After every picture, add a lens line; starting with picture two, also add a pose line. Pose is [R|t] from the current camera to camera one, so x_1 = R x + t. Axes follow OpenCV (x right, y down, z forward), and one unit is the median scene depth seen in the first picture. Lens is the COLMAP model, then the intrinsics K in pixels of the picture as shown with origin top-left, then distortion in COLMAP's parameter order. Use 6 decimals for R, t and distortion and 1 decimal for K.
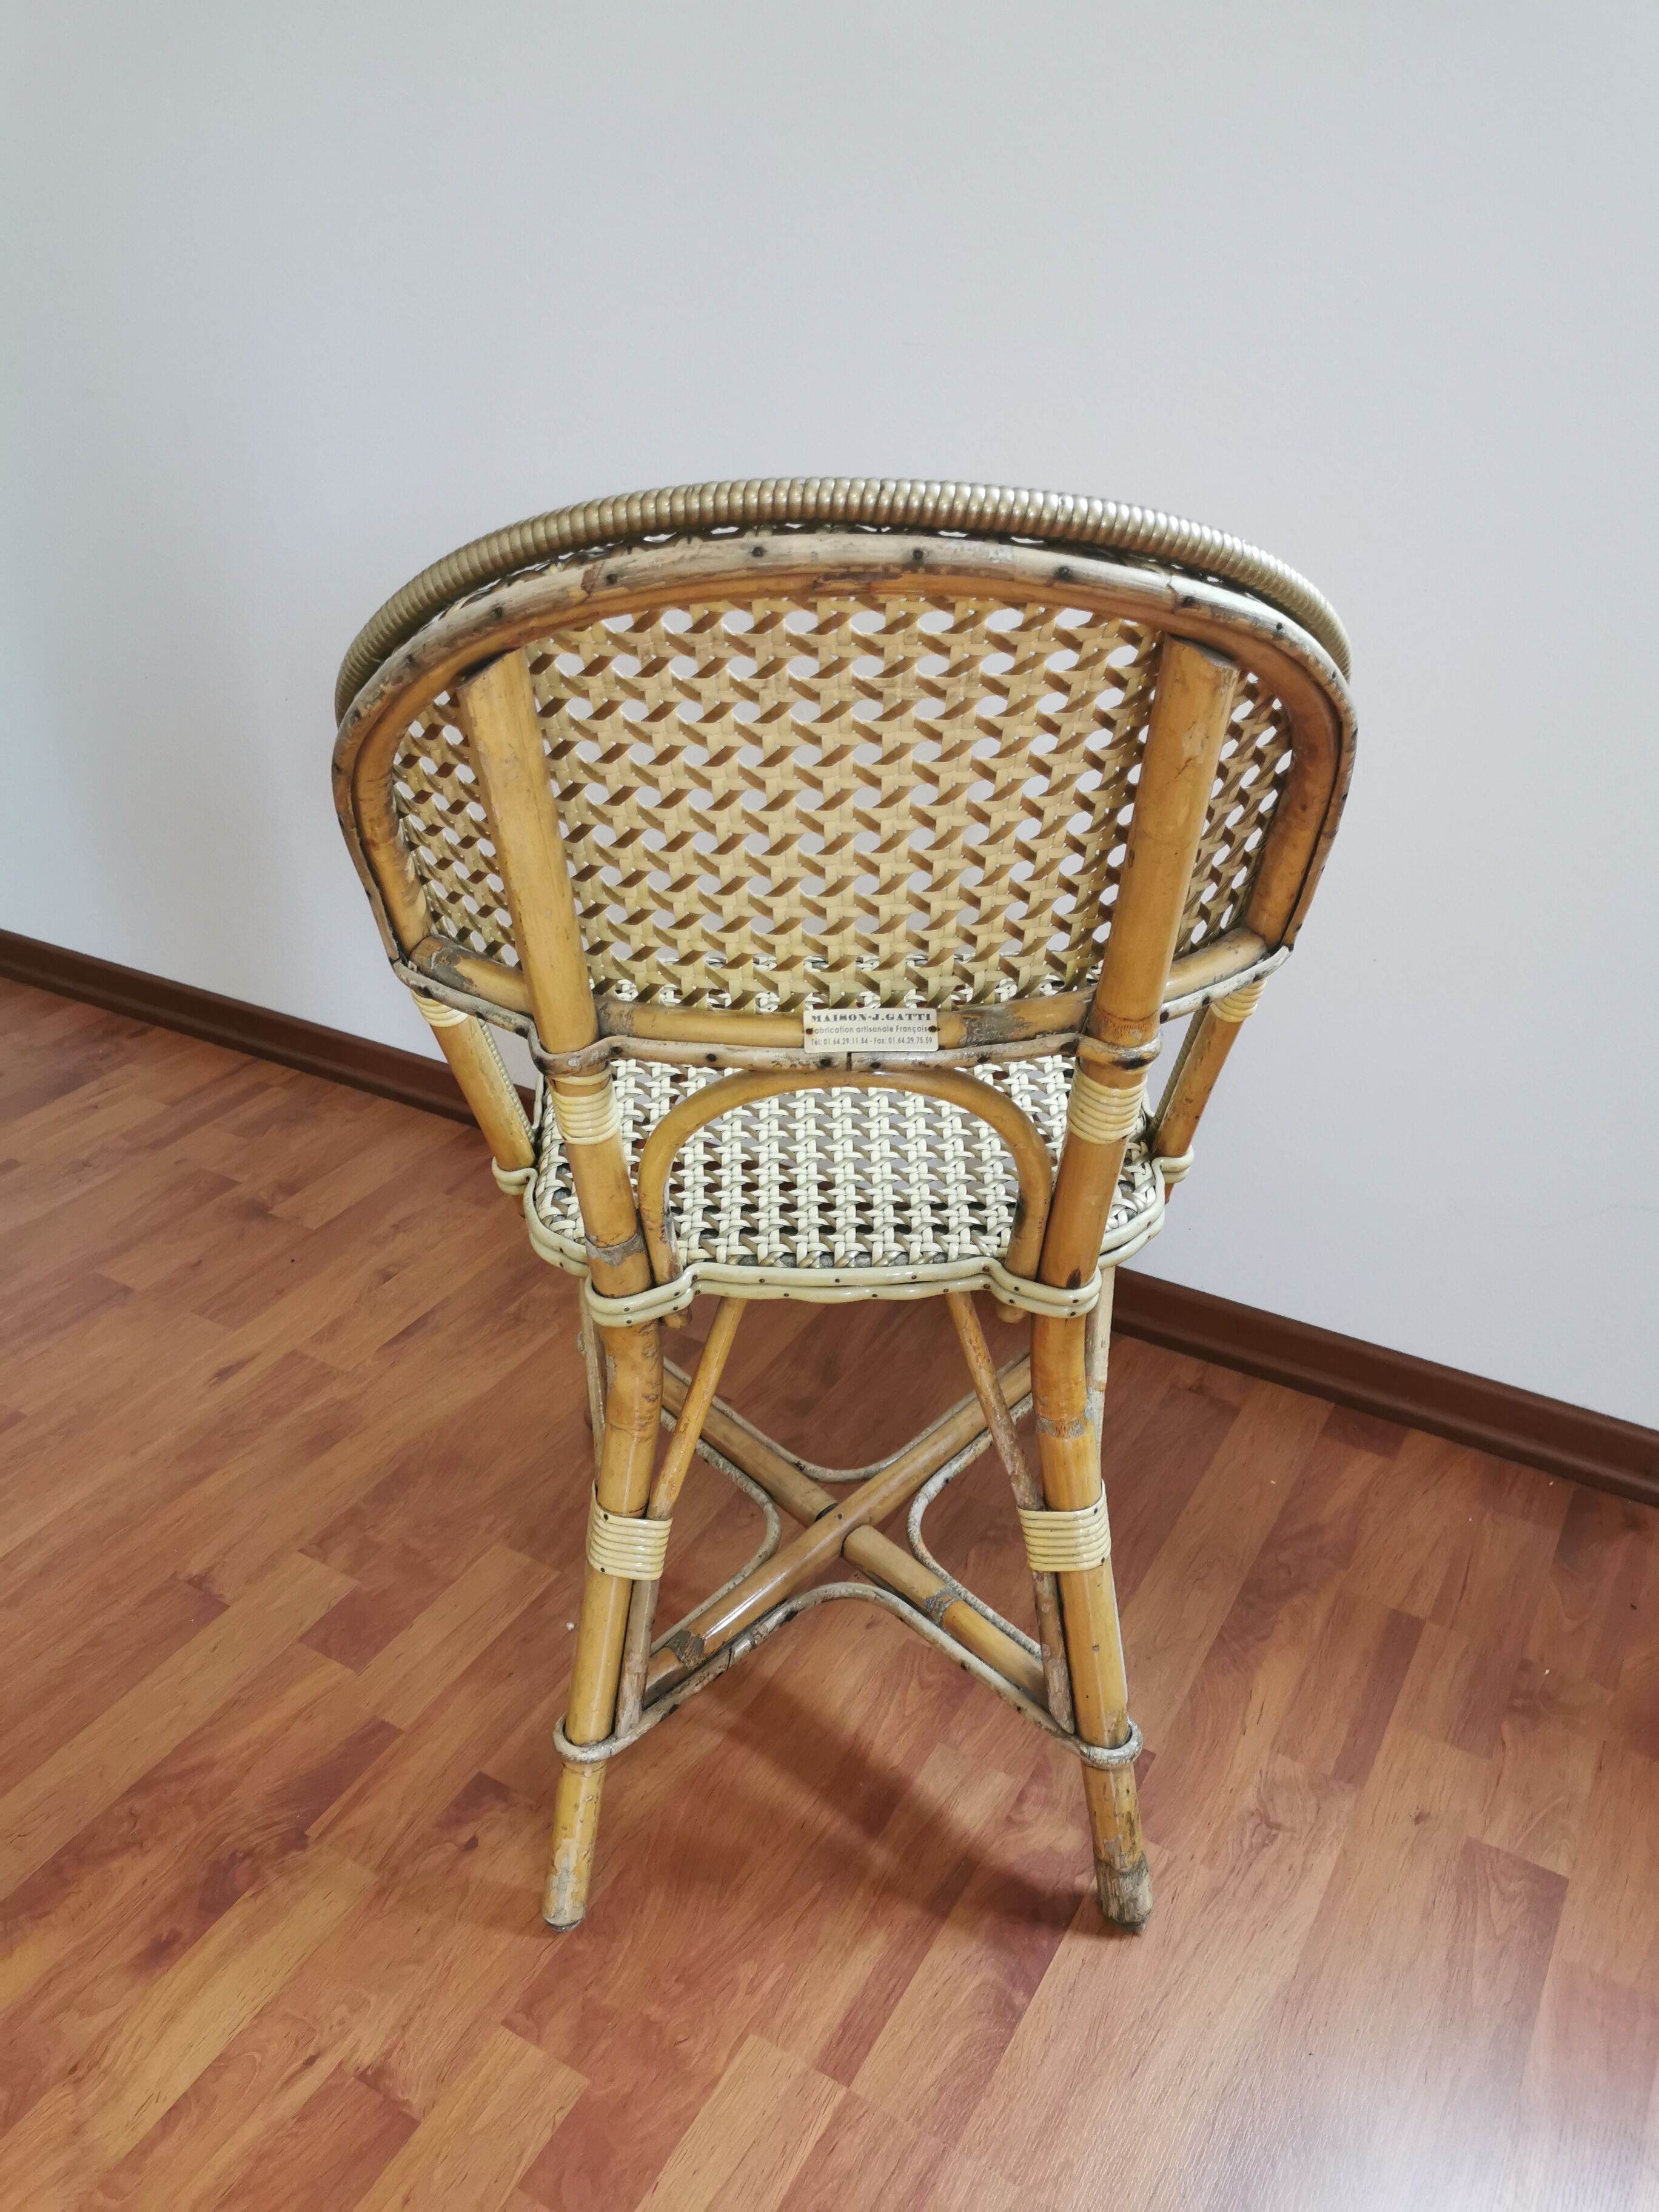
lens RADIAL K [[1736.8, 0, 824.7], [0, 1736.8, 1103.9], [0, 0, 1]] dist [0.049151, -0.053977]
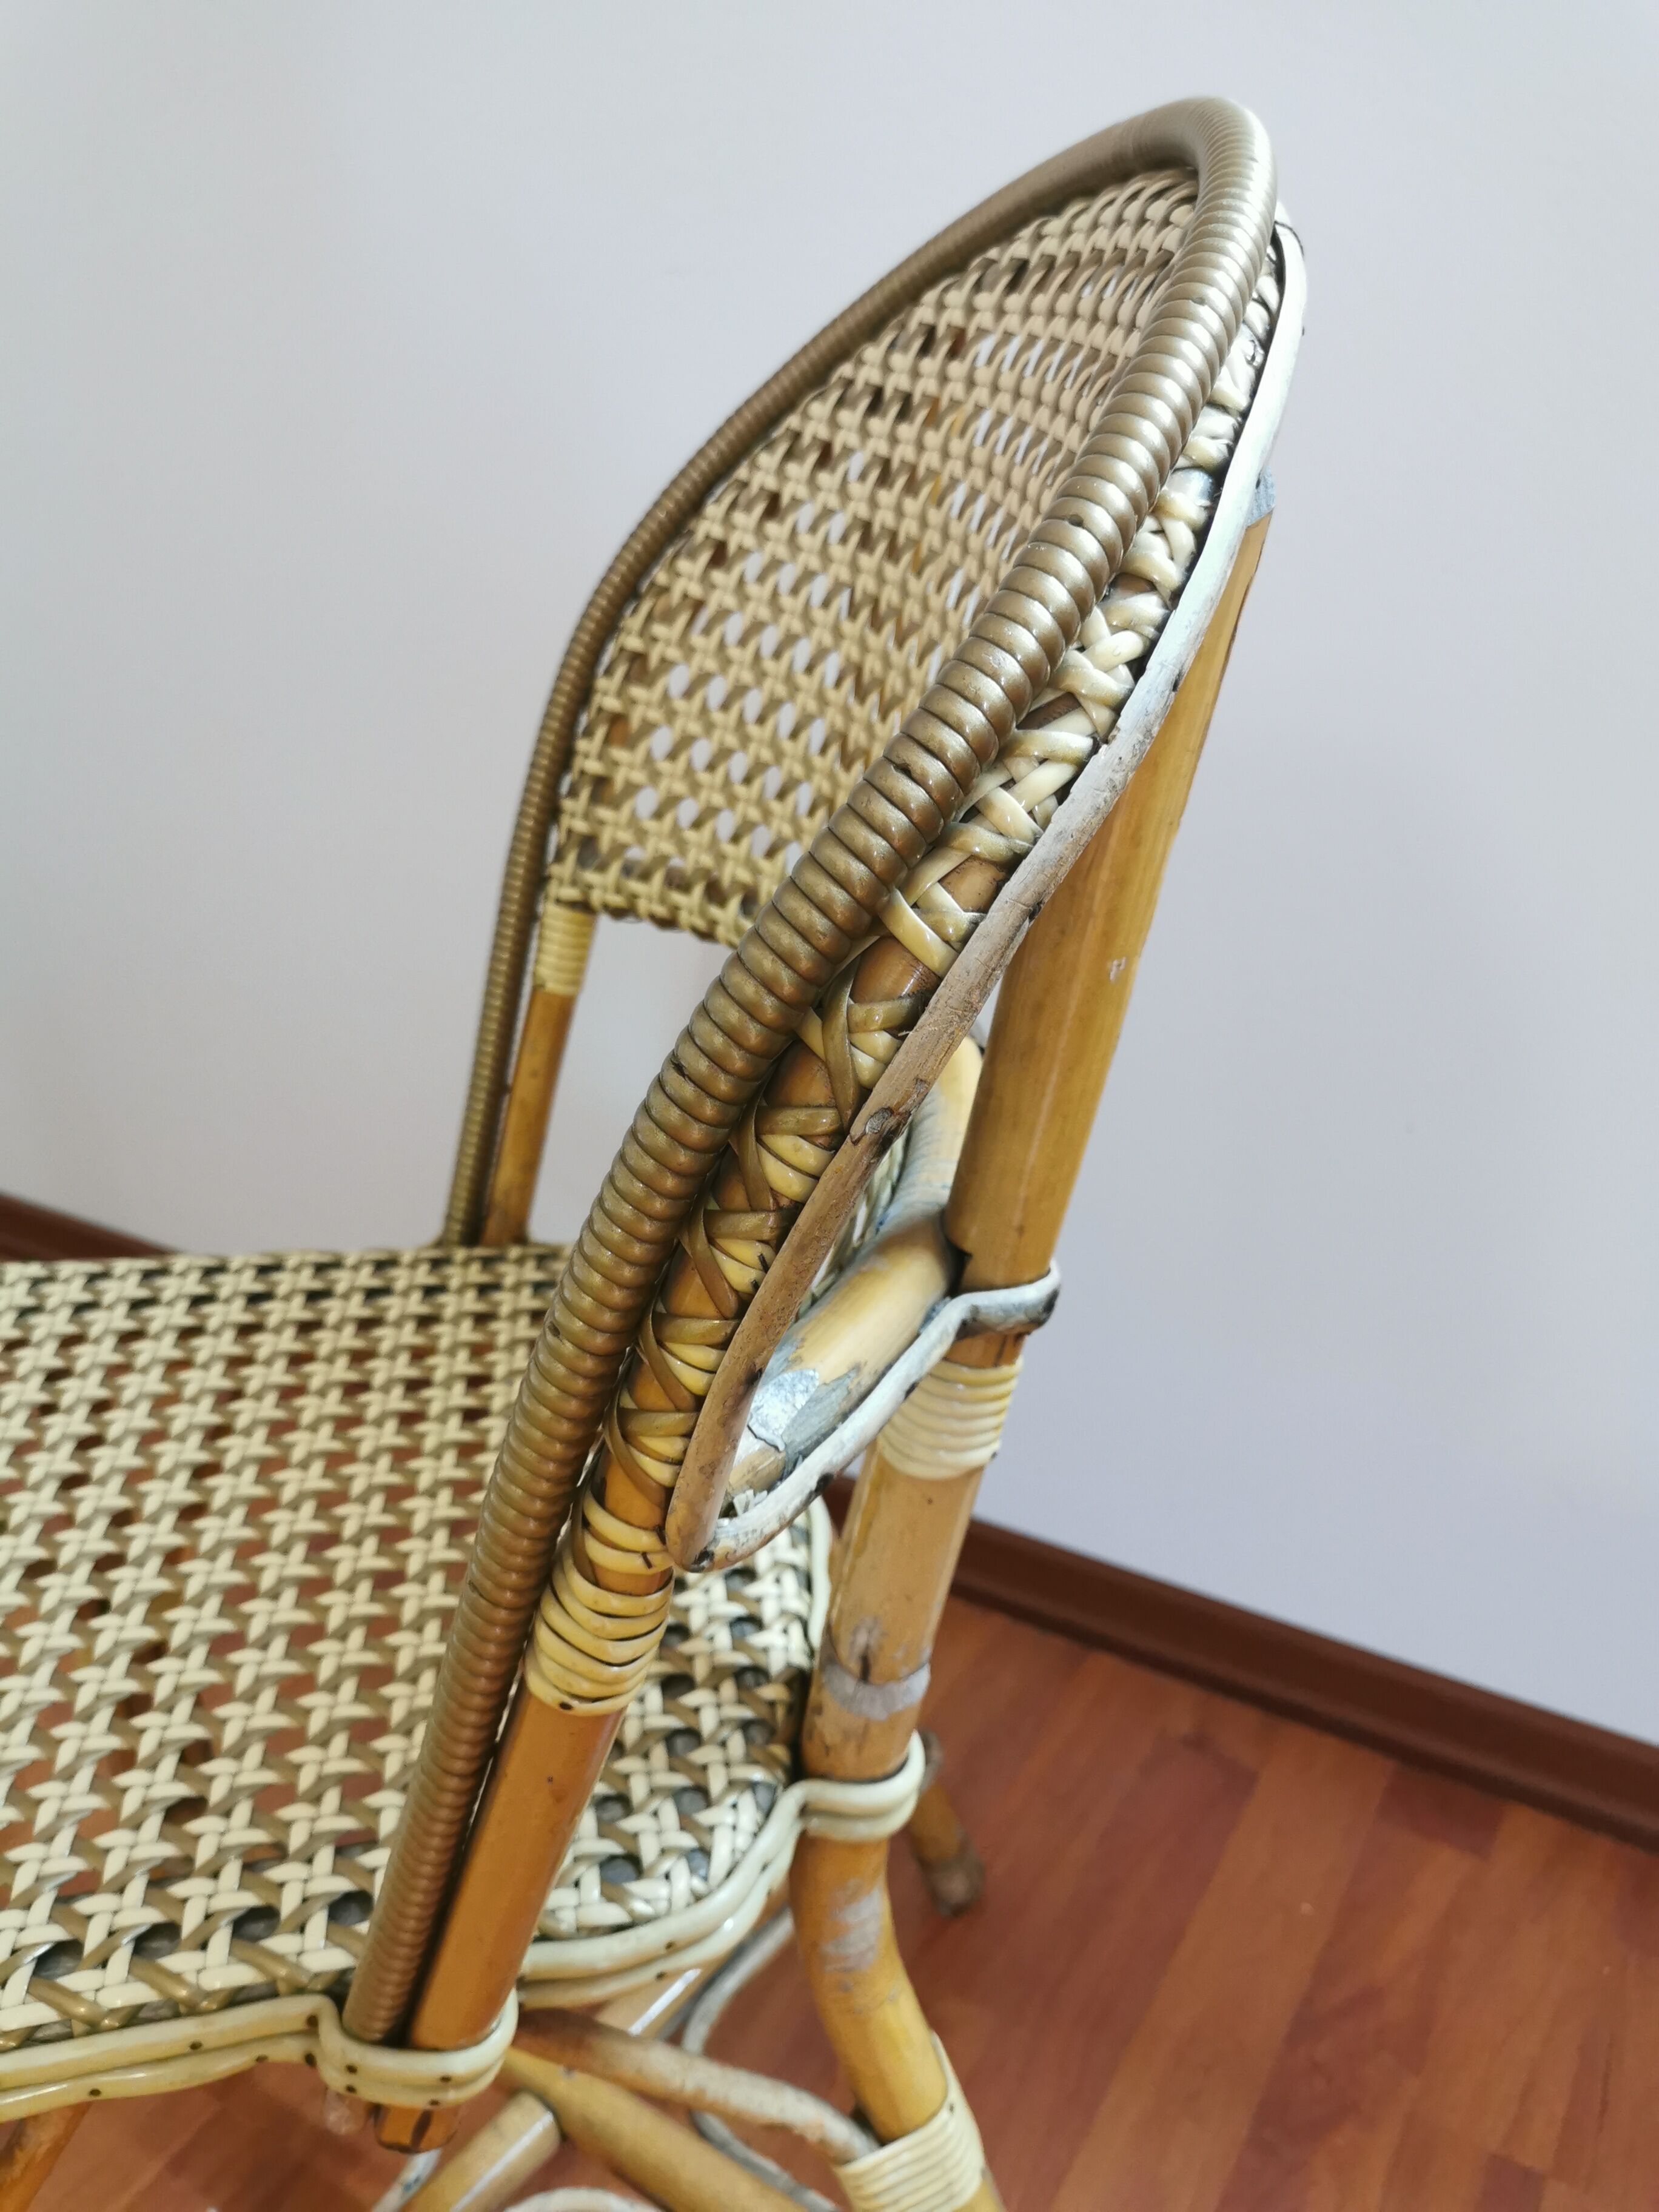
lens RADIAL K [[1736.8, 0, 857.5], [0, 1736.8, 1082.5], [0, 0, 1]] dist [0.049151, -0.053977]
pose [[0.998663, -0.042713, -0.029107, 0.143862], [0.041013, 0.997549, -0.056698, -0.080796], [0.031457, 0.055429, 0.997967, 0.372580]]
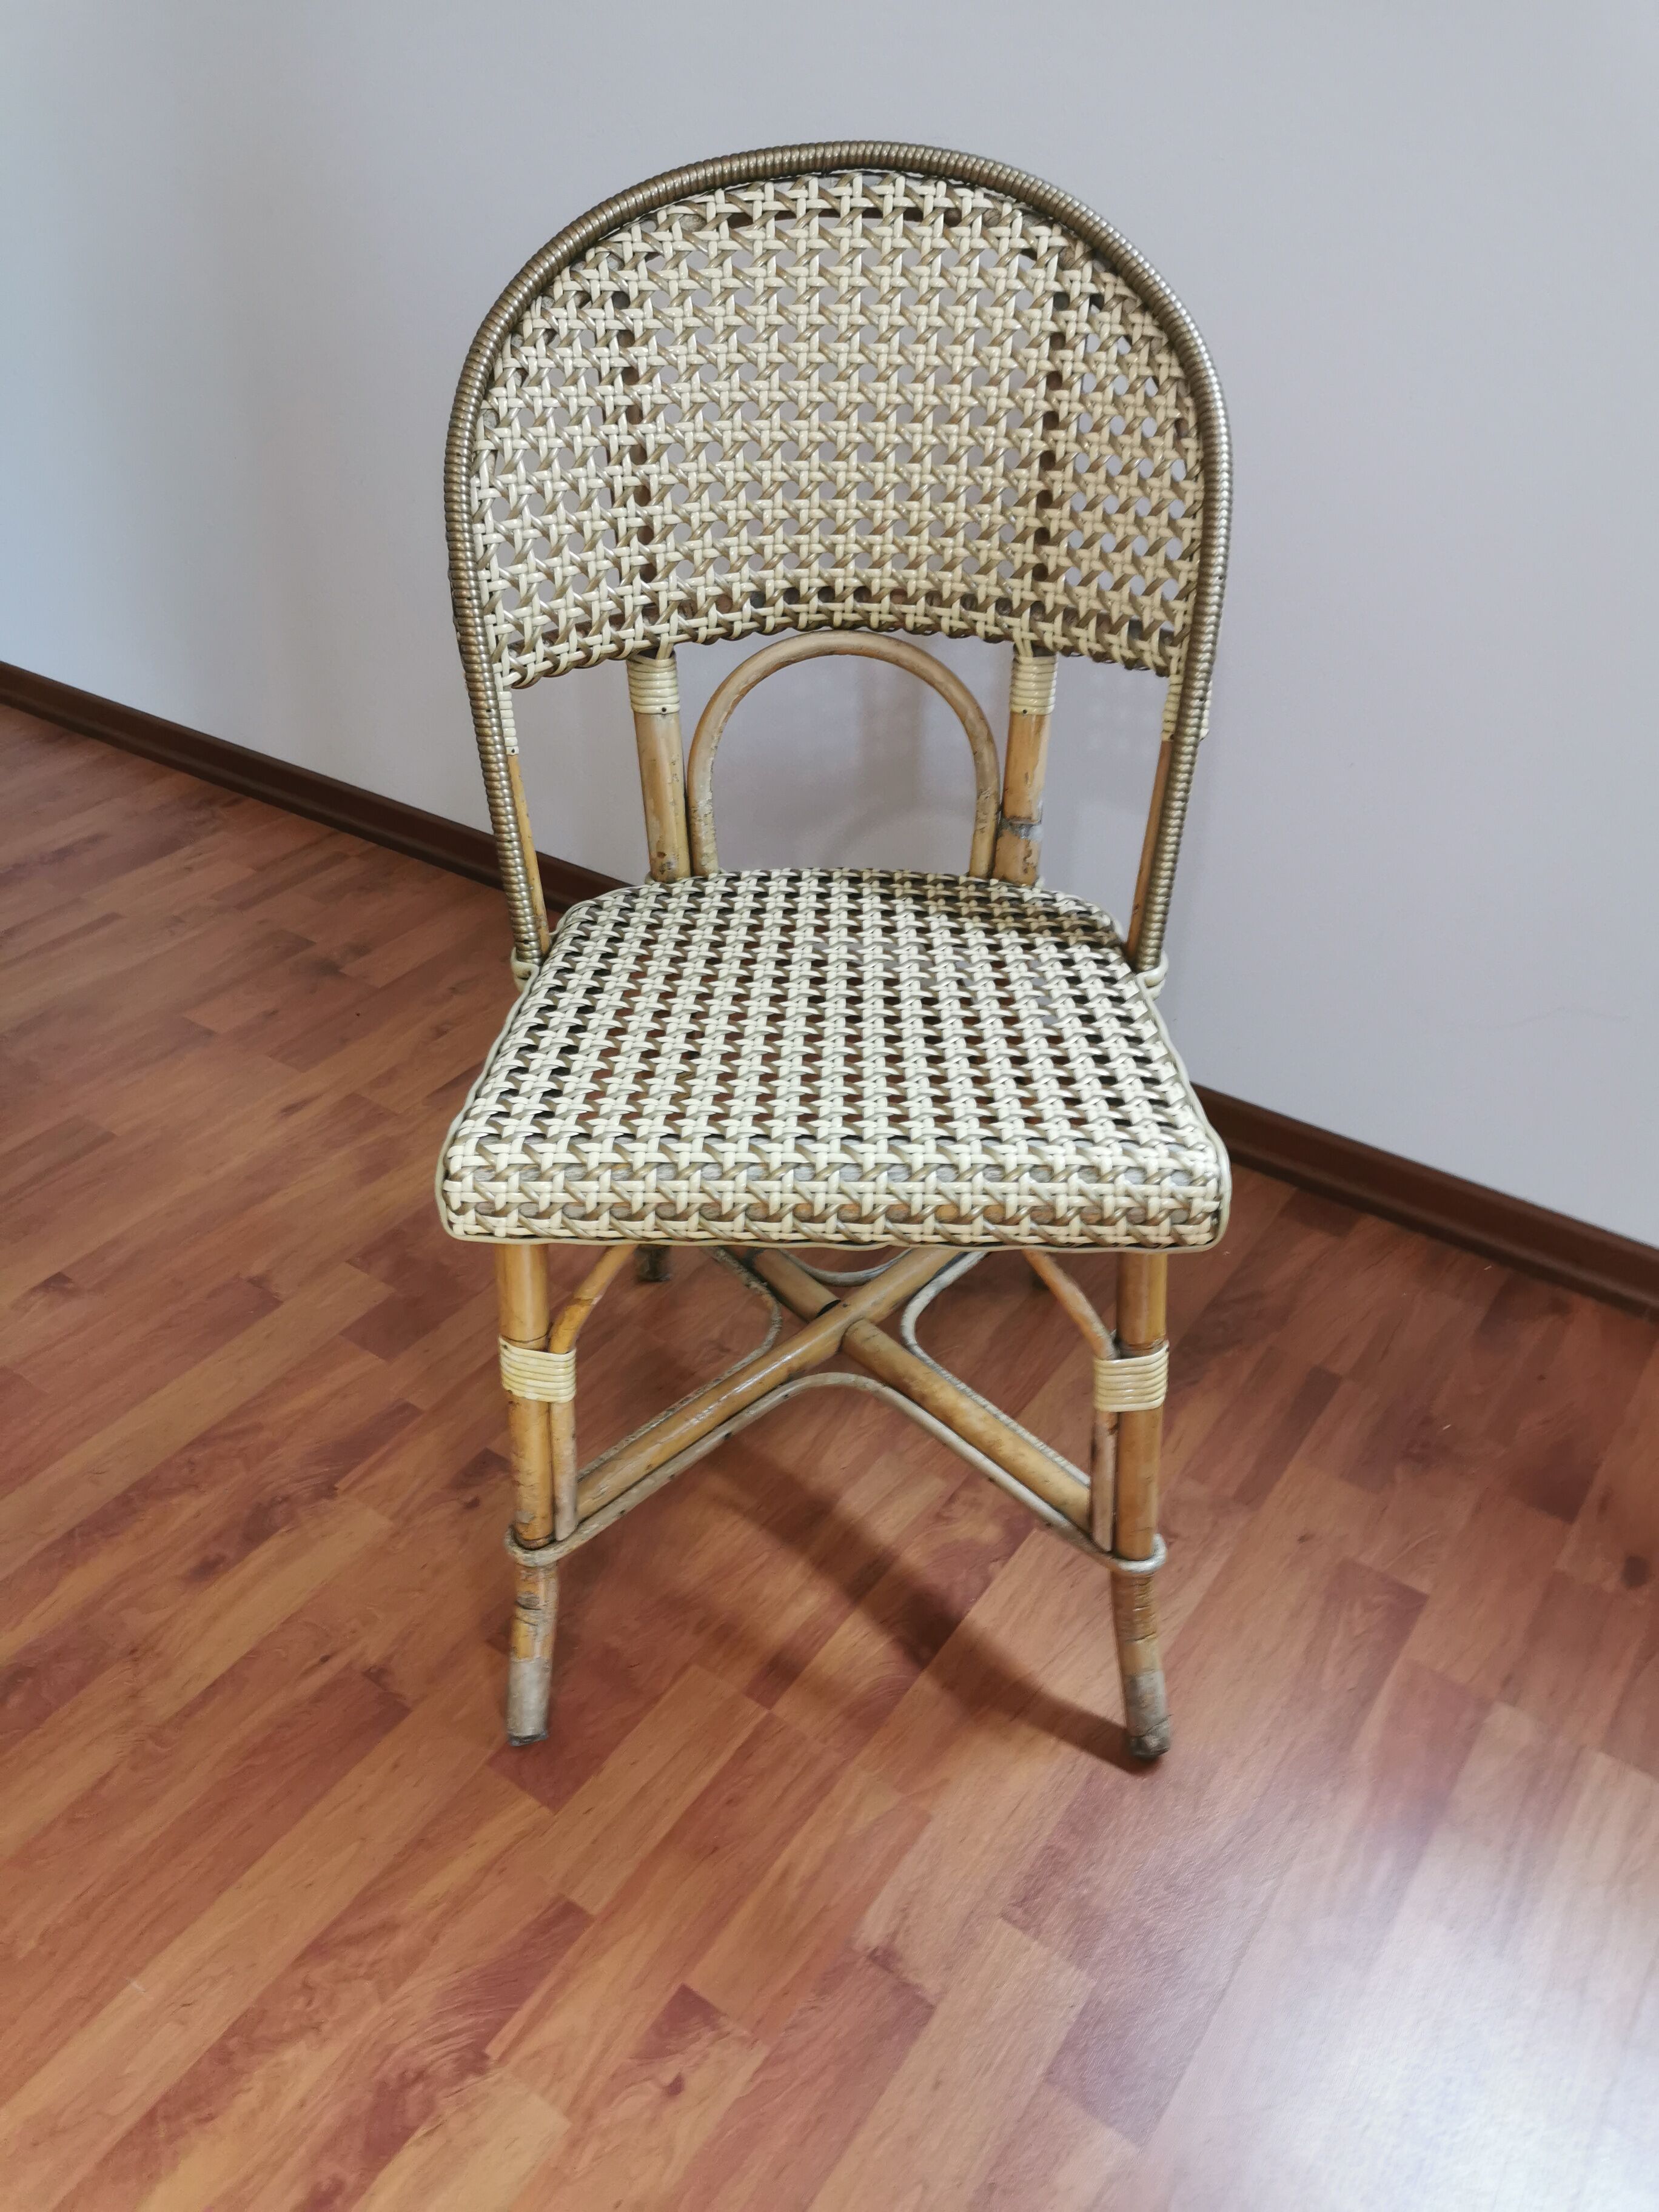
lens RADIAL K [[1736.8, 0, 823.8], [0, 1736.8, 1119.4], [0, 0, 1]] dist [0.049151, -0.053977]
pose [[0.996425, 0.051043, -0.067320, 0.092006], [-0.043093, 0.992469, 0.114664, 0.025170], [0.072665, -0.111353, 0.991121, -0.100205]]
